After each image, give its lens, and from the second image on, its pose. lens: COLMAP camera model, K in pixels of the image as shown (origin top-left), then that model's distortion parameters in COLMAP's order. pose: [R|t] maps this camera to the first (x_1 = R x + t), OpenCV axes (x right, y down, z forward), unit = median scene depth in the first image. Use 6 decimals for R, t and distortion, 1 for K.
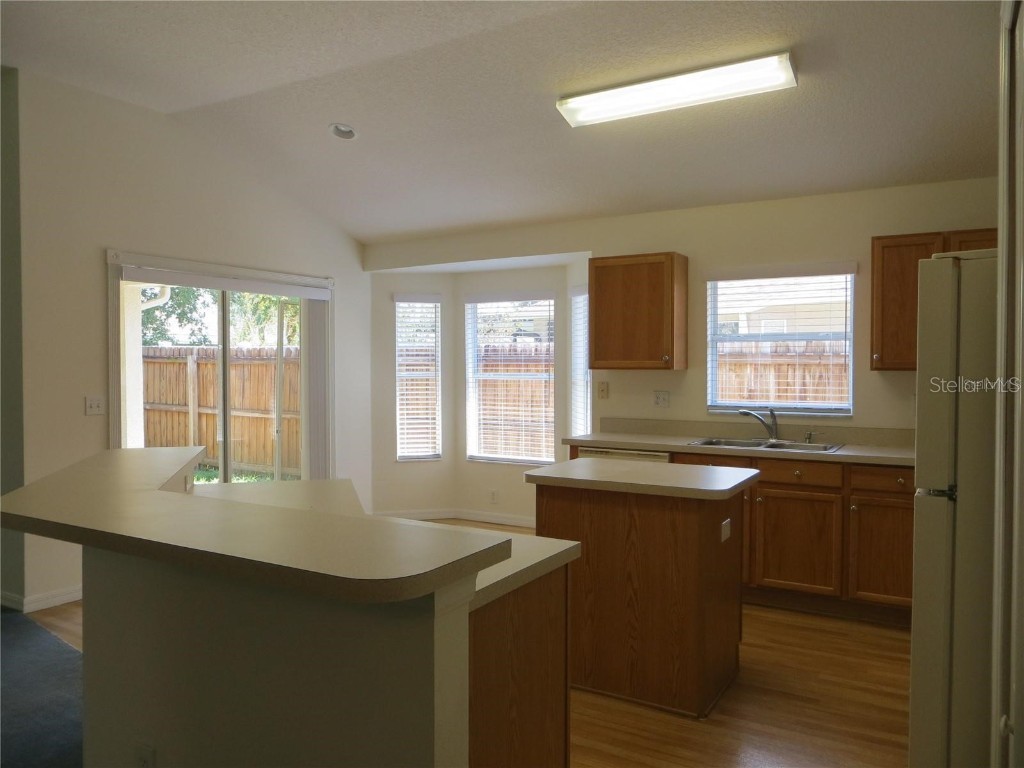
lens RADIAL K [[768.0, 0, 512.0], [0, 768.0, 384.0], [0, 0, 1]] dist [-0.015594, -0.005107]
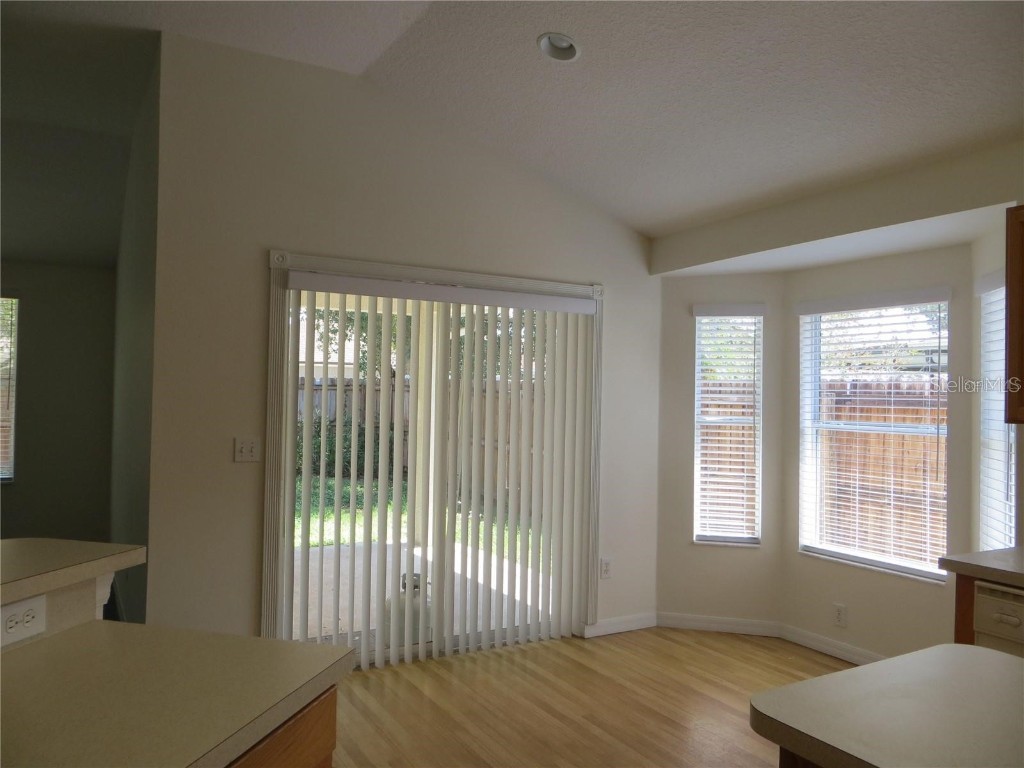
lens RADIAL K [[773.9, 0, 512.3], [0, 773.9, 378.5], [0, 0, 1]] dist [-0.012319, 0.001791]
pose [[0.871779, 0.006790, -0.489852, 0.050630], [-0.032573, 0.998495, -0.044128, -0.012549], [0.488815, 0.054425, 0.870688, 0.300674]]
